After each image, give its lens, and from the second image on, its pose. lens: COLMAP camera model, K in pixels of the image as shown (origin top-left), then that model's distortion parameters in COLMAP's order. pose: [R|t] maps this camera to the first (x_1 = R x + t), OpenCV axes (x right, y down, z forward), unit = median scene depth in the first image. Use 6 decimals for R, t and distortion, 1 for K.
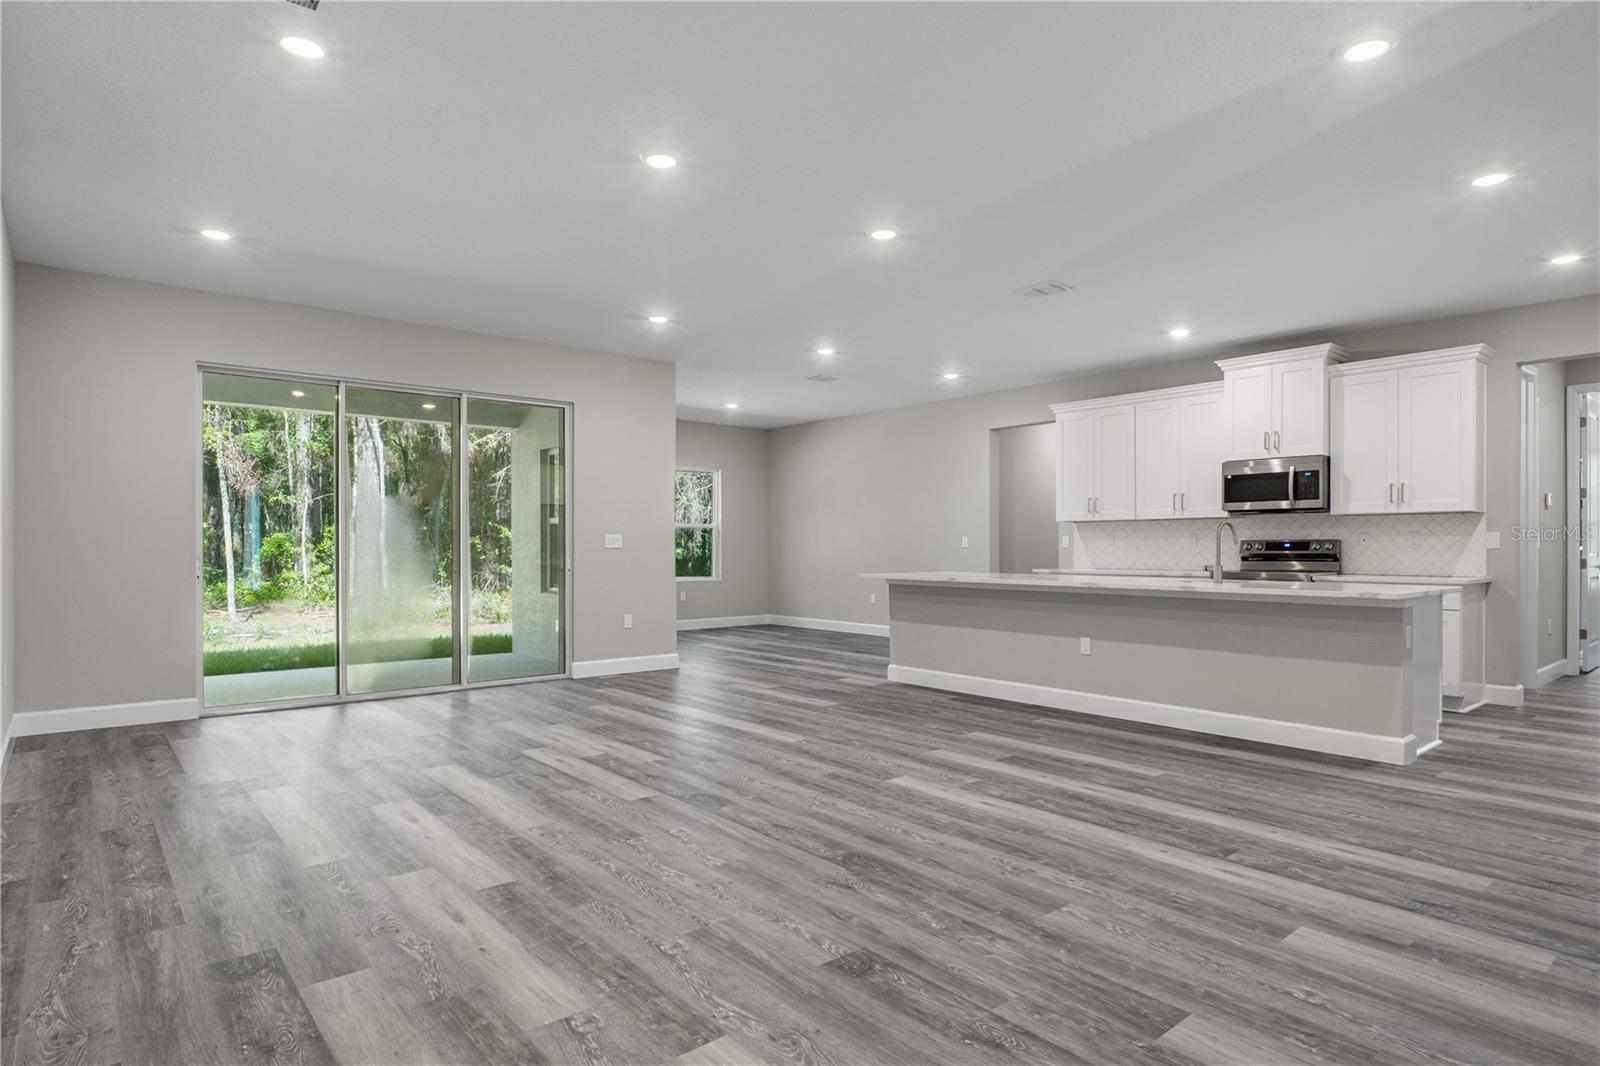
lens RADIAL K [[875.1, 0, 792.8], [0, 875.1, 535.0], [0, 0, 1]] dist [-0.007665, 0.000355]
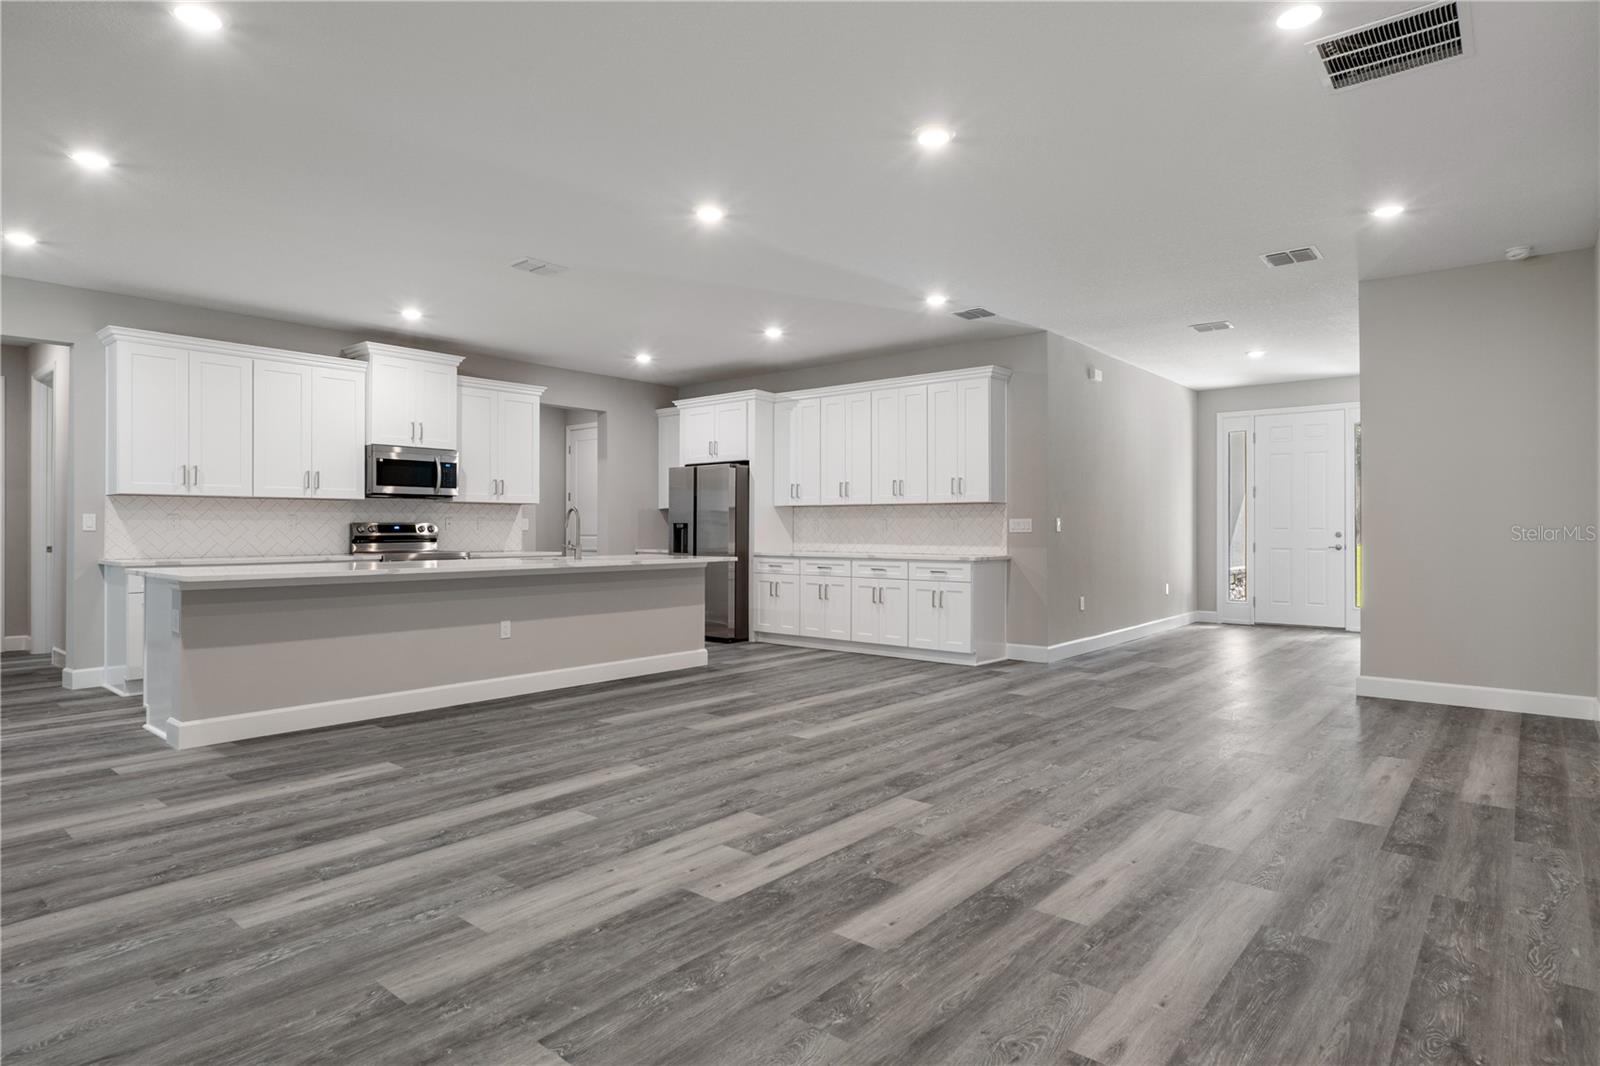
lens RADIAL K [[875.1, 0, 792.8], [0, 875.1, 535.0], [0, 0, 1]] dist [-0.007665, 0.000355]
pose [[-0.173555, -0.008133, 0.984791, -1.066353], [-0.012861, 0.999899, 0.005991, 0.014596], [-0.984740, -0.011625, -0.173642, 1.305749]]
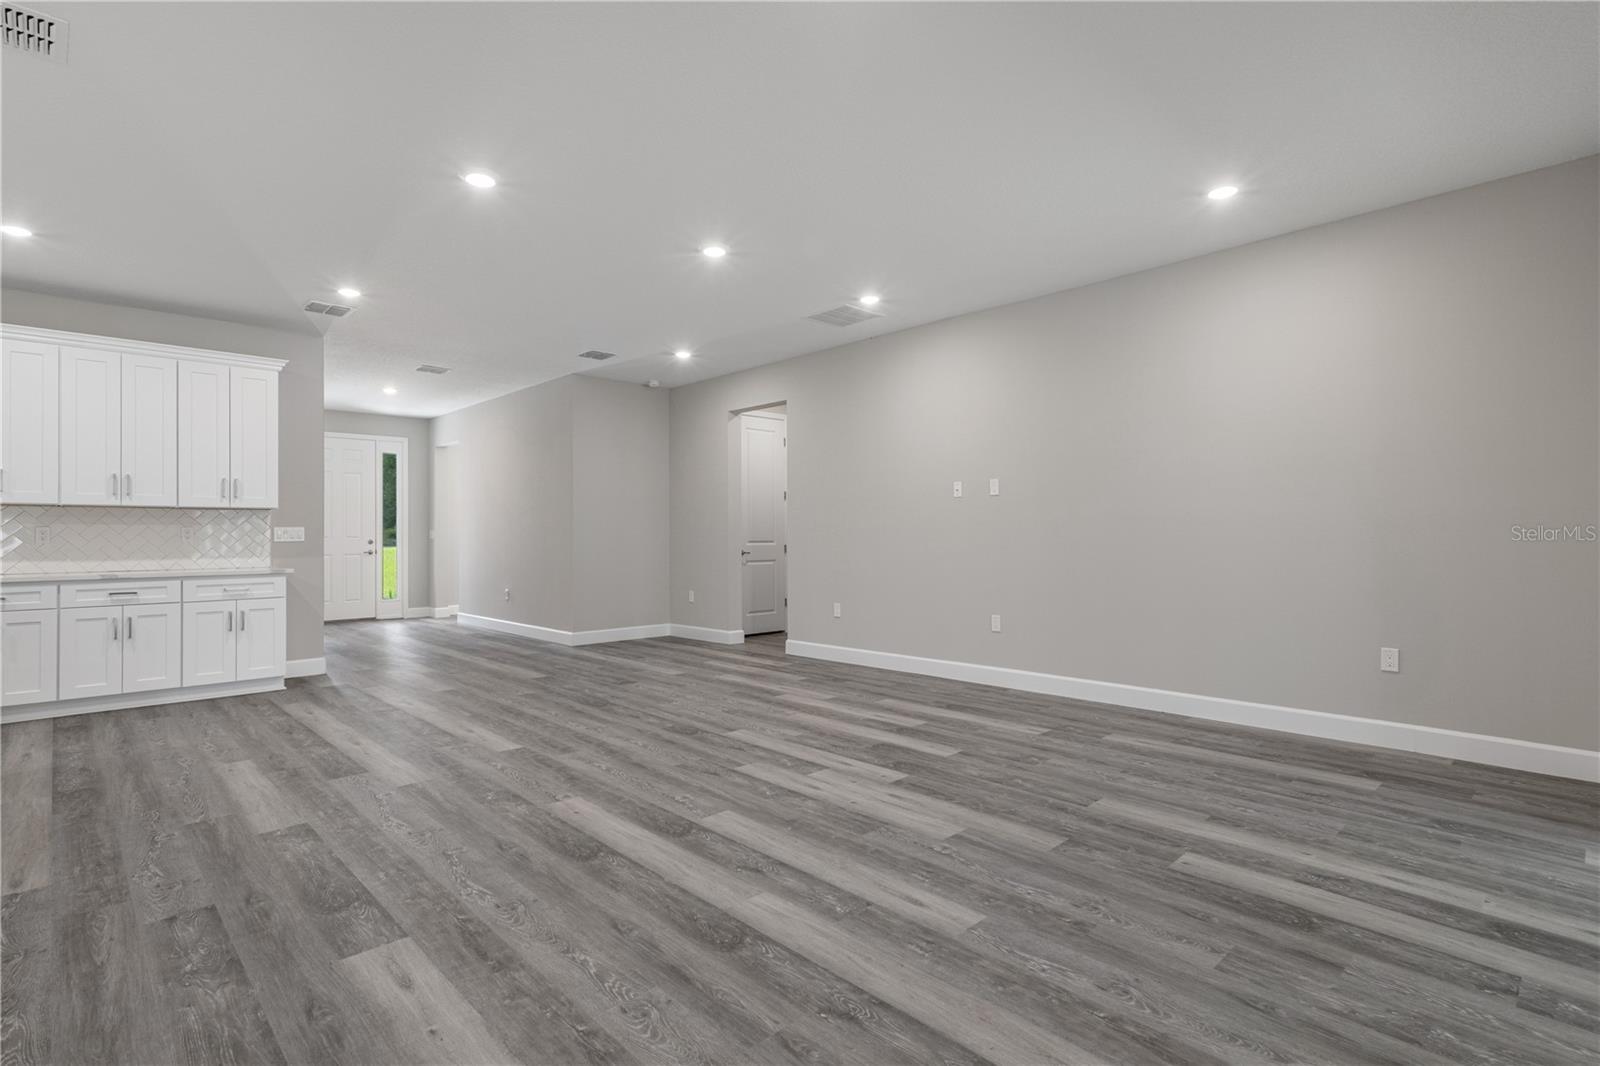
lens RADIAL K [[782.0, 0, 802.4], [0, 782.0, 529.2], [0, 0, 1]] dist [0.004533, 0.000234]
pose [[-0.997144, 0.004844, -0.075364, -0.187935], [0.006325, 0.999791, -0.019421, 0.026569], [0.075255, -0.019842, -0.996967, 2.177450]]
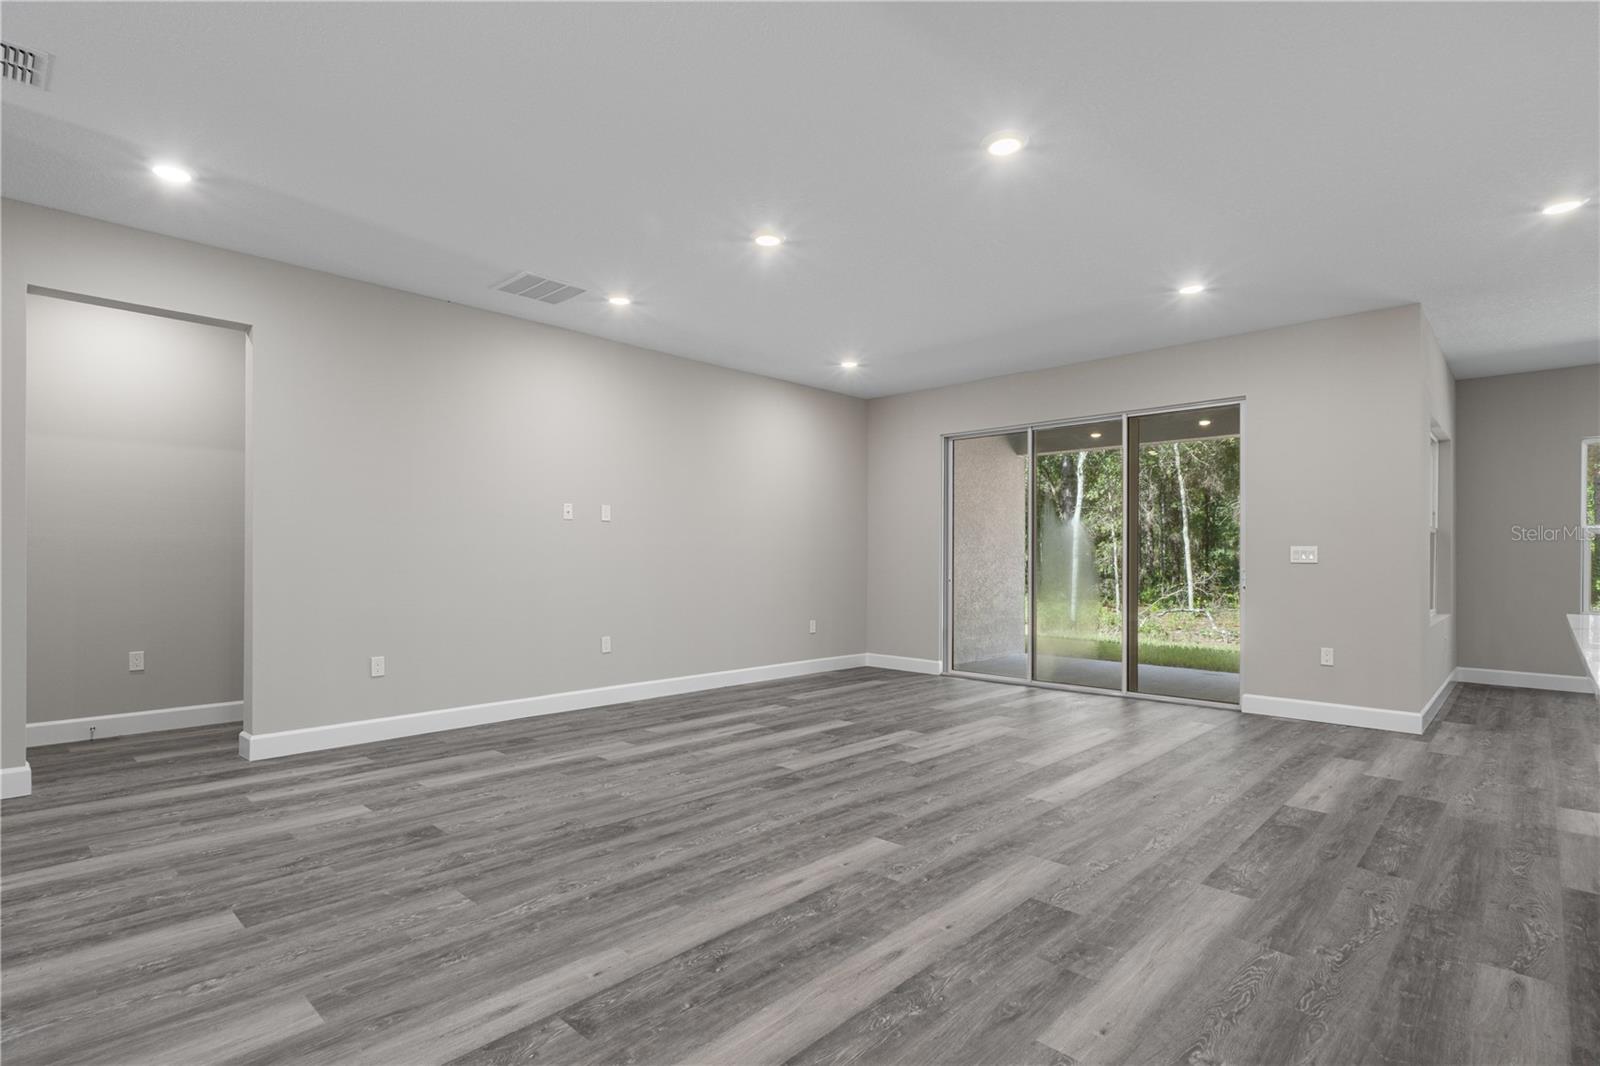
lens RADIAL K [[773.5, 0, 797.9], [0, 773.5, 558.3], [0, 0, 1]] dist [0.002655, 0.000050]
pose [[0.119903, -0.000379, -0.992786, 0.901723], [0.008405, 0.999964, 0.000633, 0.010992], [0.992750, -0.008420, 0.119902, 0.900205]]
